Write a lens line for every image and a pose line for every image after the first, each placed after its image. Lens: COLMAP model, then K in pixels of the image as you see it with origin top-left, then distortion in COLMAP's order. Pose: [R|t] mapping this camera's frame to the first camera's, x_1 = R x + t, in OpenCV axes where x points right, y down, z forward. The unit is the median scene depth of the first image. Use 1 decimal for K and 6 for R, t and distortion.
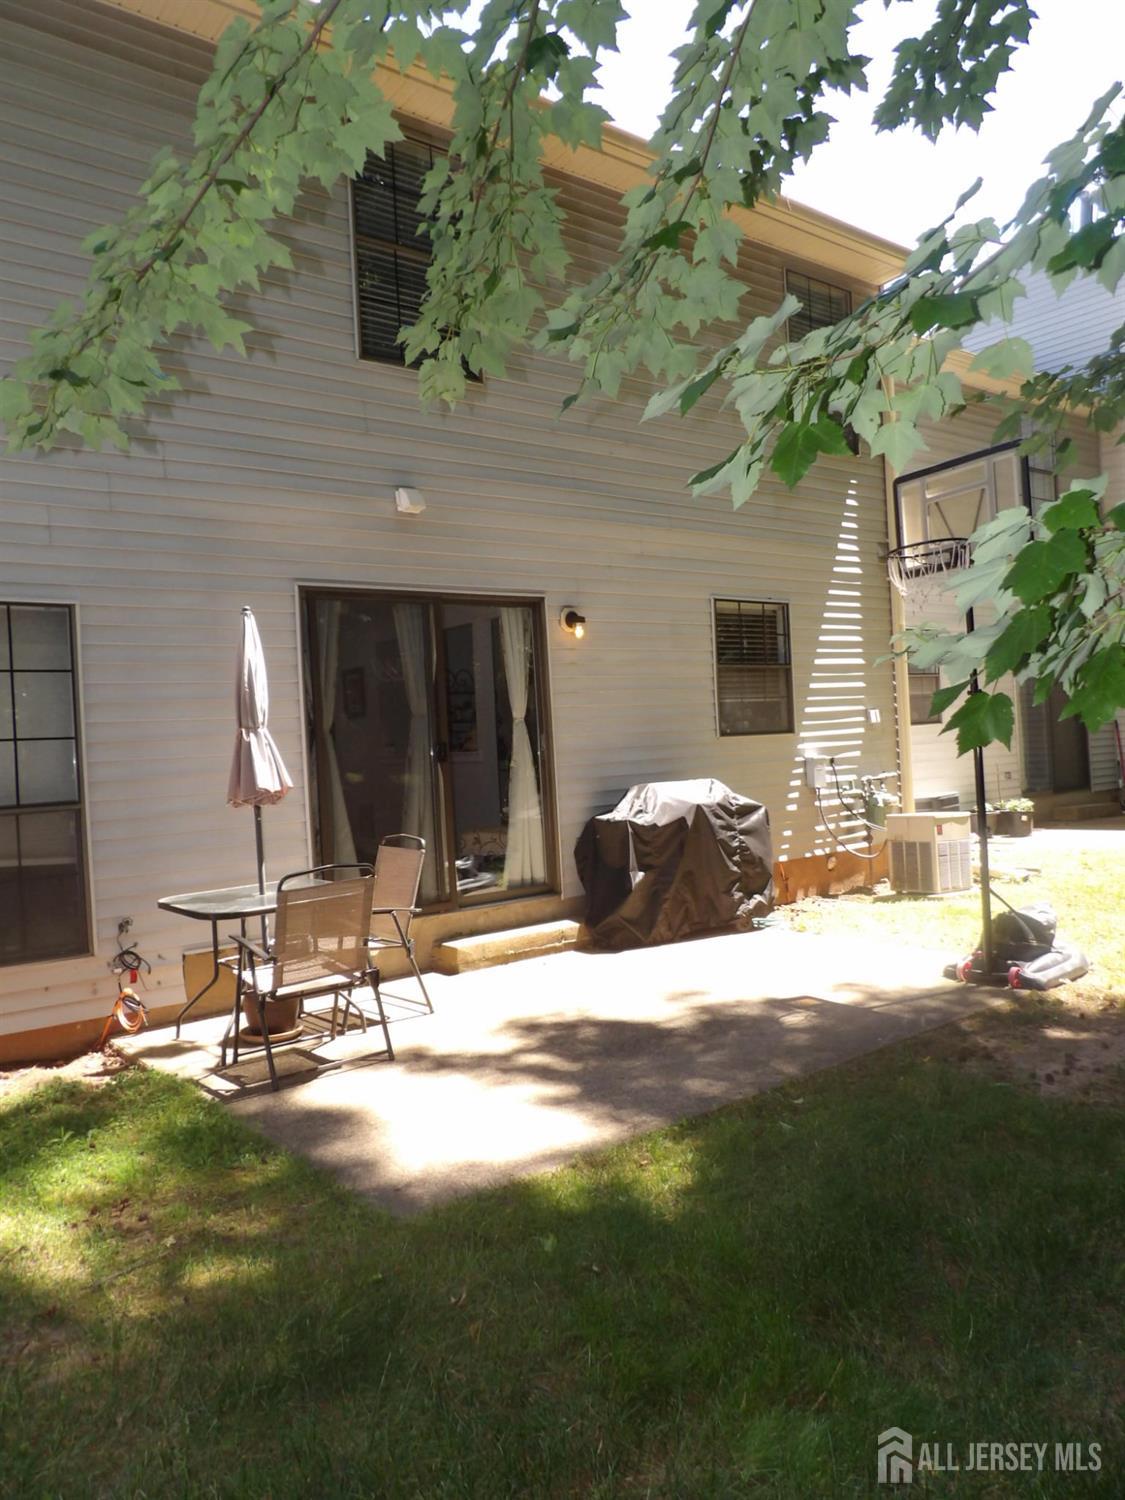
lens RADIAL K [[1066.0, 0, 565.1], [0, 1066.0, 759.2], [0, 0, 1]] dist [-0.026013, 0.001598]
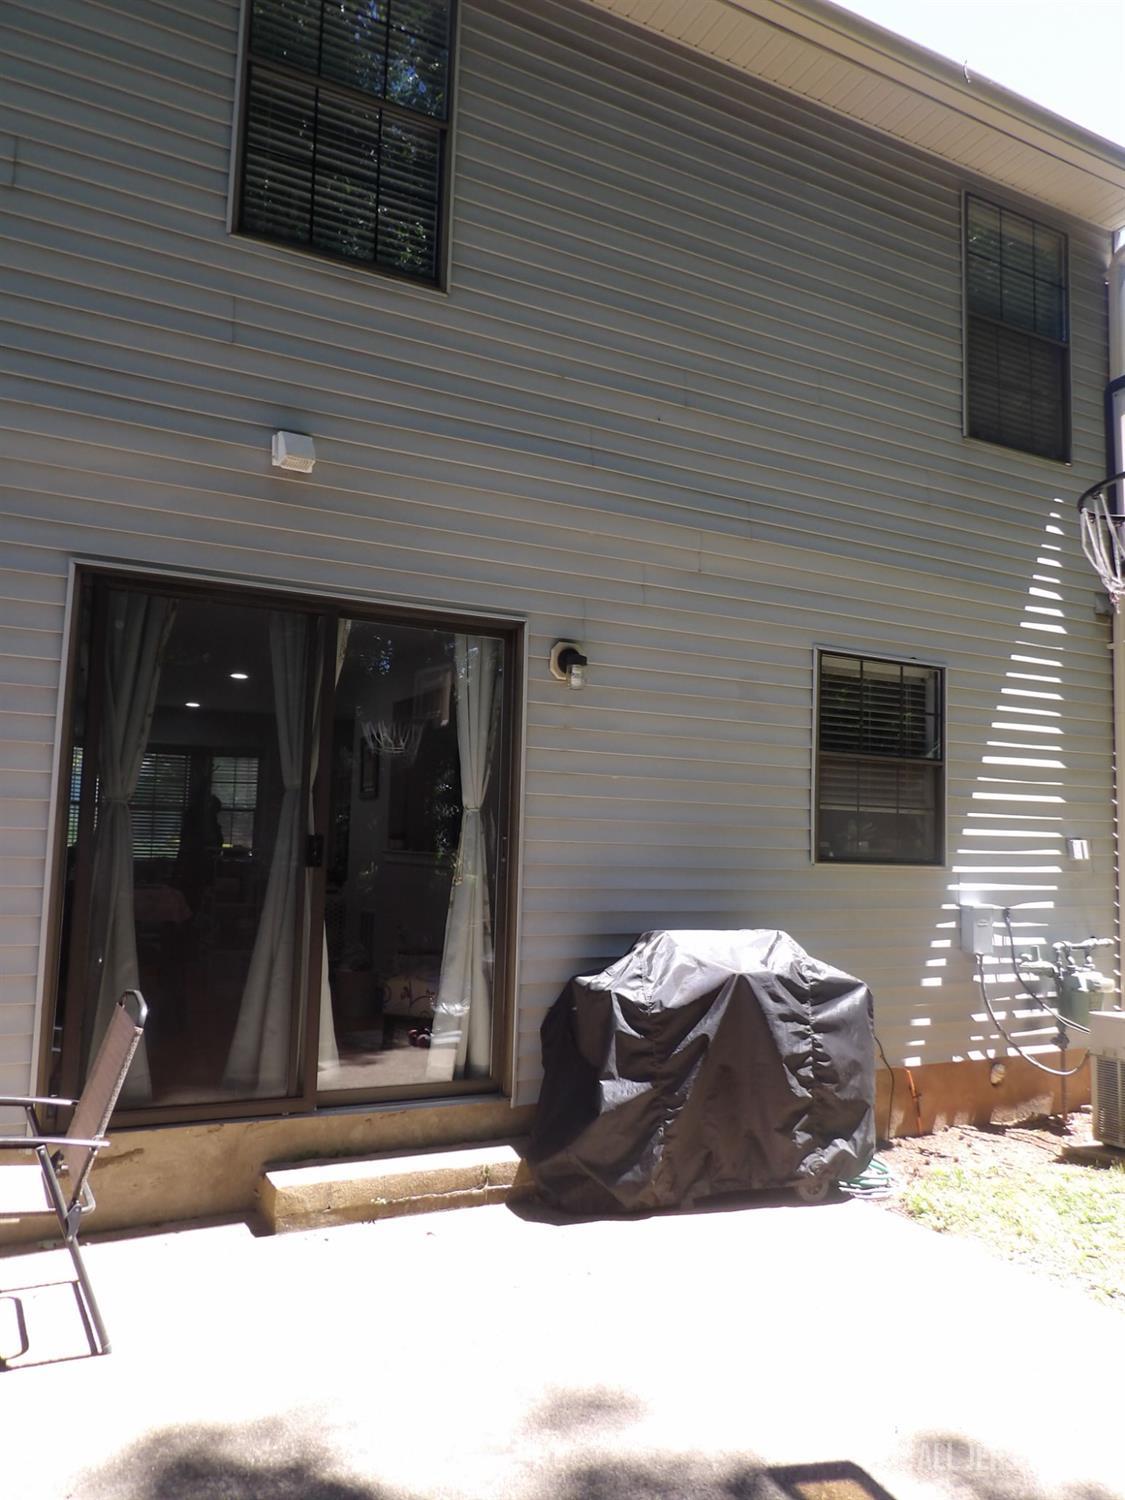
lens RADIAL K [[1073.8, 0, 562.5], [0, 1073.8, 750.0], [0, 0, 1]] dist [-0.031024, 0.032463]
pose [[0.979528, 0.062939, -0.191214, 0.132139], [-0.082561, 0.991908, -0.096444, -0.015385], [0.183596, 0.110257, 0.976799, 0.382863]]
